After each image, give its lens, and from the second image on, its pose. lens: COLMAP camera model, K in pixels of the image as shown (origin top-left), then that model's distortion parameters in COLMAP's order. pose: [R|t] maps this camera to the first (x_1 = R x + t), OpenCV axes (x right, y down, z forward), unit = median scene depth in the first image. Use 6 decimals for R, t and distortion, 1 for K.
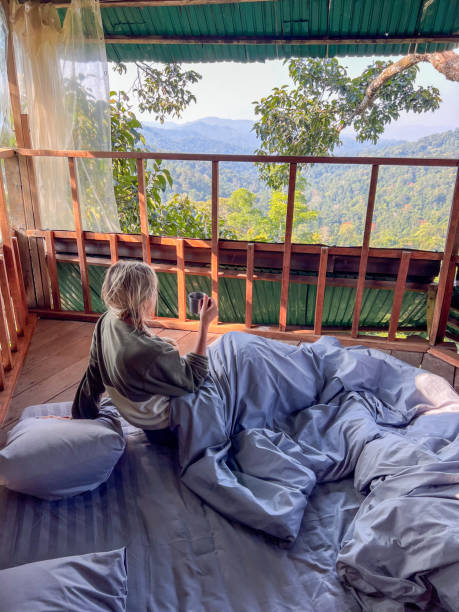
lens RADIAL K [[464.7, 0, 229.5], [0, 464.7, 306.0], [0, 0, 1]] dist [0.082166, -0.096194]
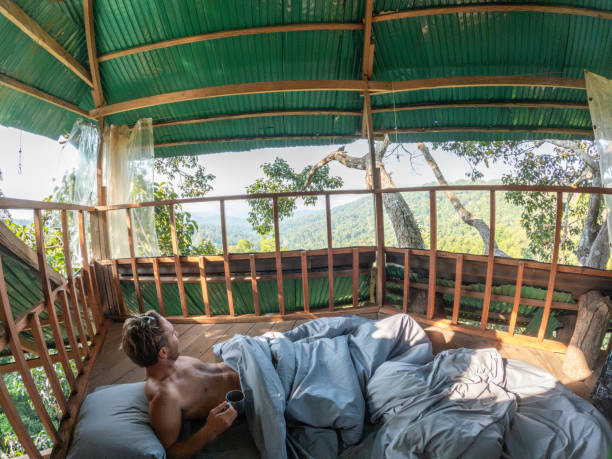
lens RADIAL K [[268.4, 0, 306.0], [0, 268.4, 229.5], [0, 0, 1]] dist [-0.218427, 0.042066]
pose [[0.962687, -0.083970, 0.257258, 0.002616], [0.151201, 0.955315, -0.253993, 0.020134], [-0.224435, 0.283413, 0.932366, 0.180278]]
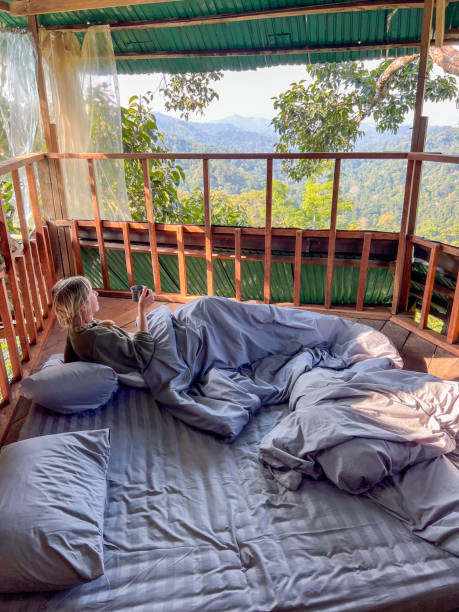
lens RADIAL K [[465.4, 0, 227.3], [0, 465.4, 309.0], [0, 0, 1]] dist [0.087755, -0.100128]
pose [[0.996580, -0.000153, -0.082630, 0.108048], [0.001773, 0.999808, 0.019540, 0.043654], [0.082611, -0.019619, 0.996389, -0.173503]]
